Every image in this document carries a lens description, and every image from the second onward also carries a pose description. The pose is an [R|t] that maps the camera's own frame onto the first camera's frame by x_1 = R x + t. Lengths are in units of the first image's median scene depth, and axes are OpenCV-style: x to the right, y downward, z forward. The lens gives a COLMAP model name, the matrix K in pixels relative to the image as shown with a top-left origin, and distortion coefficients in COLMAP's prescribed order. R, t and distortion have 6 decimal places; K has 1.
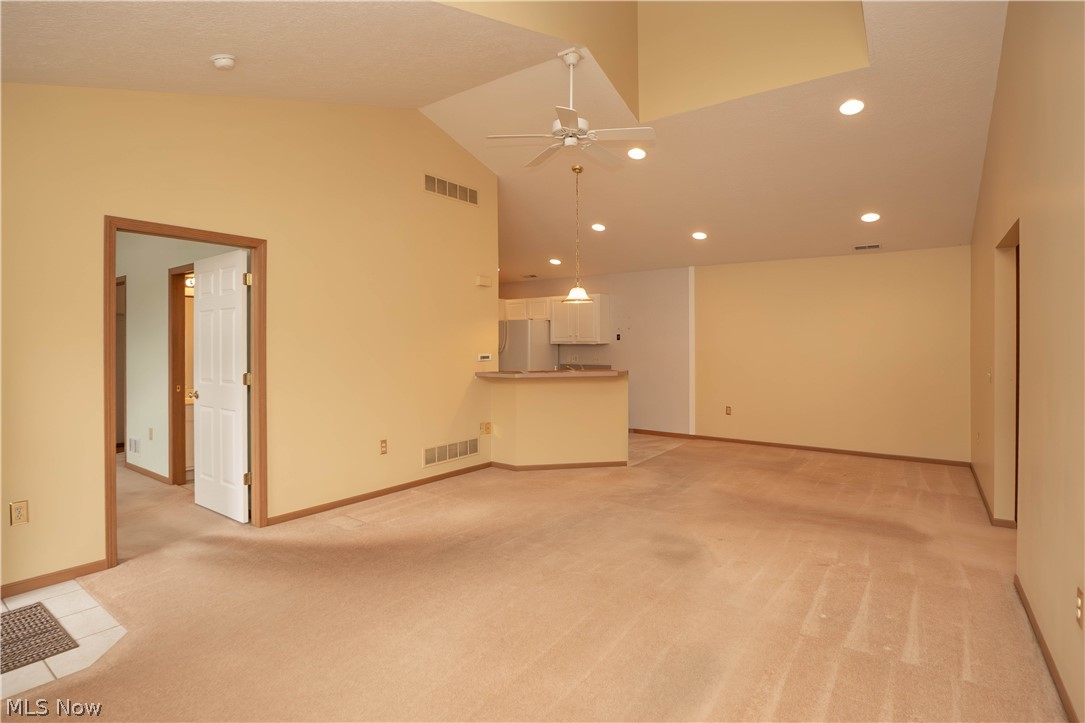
lens RADIAL K [[538.5, 0, 539.9], [0, 538.5, 342.8], [0, 0, 1]] dist [-0.002532, -0.000378]
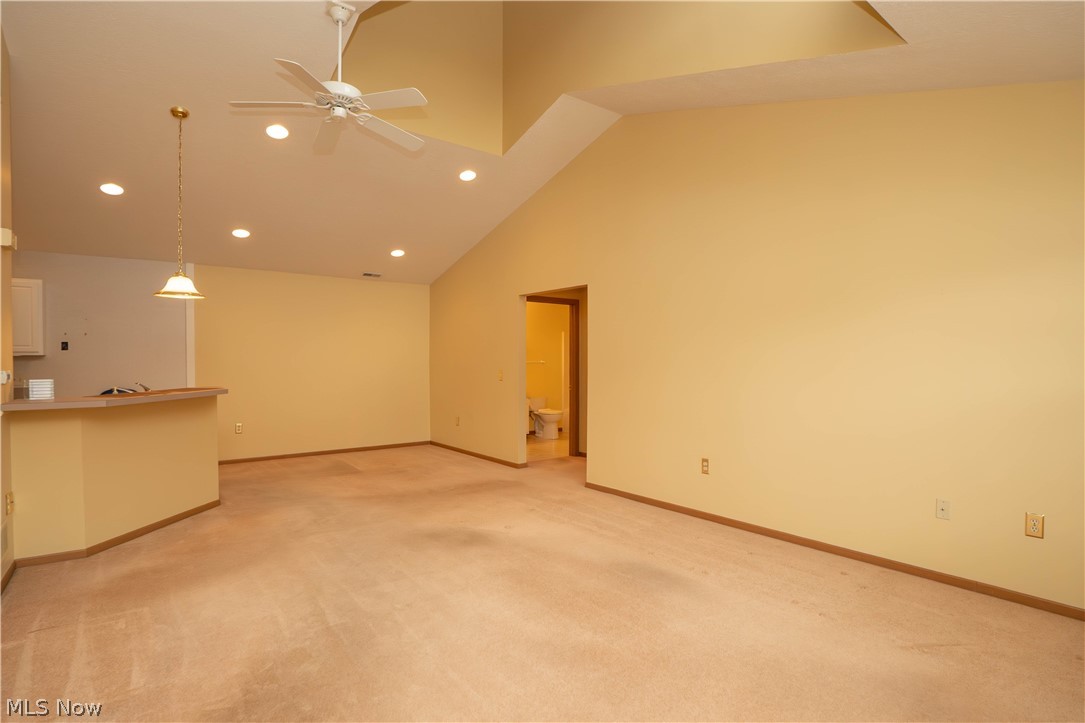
lens RADIAL K [[524.8, 0, 550.8], [0, 524.8, 372.8], [0, 0, 1]] dist [-0.038815, 0.000259]
pose [[0.294041, -0.027123, 0.955408, -0.448621], [-0.001985, 0.999578, 0.028988, 0.005950], [-0.955791, -0.010420, 0.293863, 0.320455]]
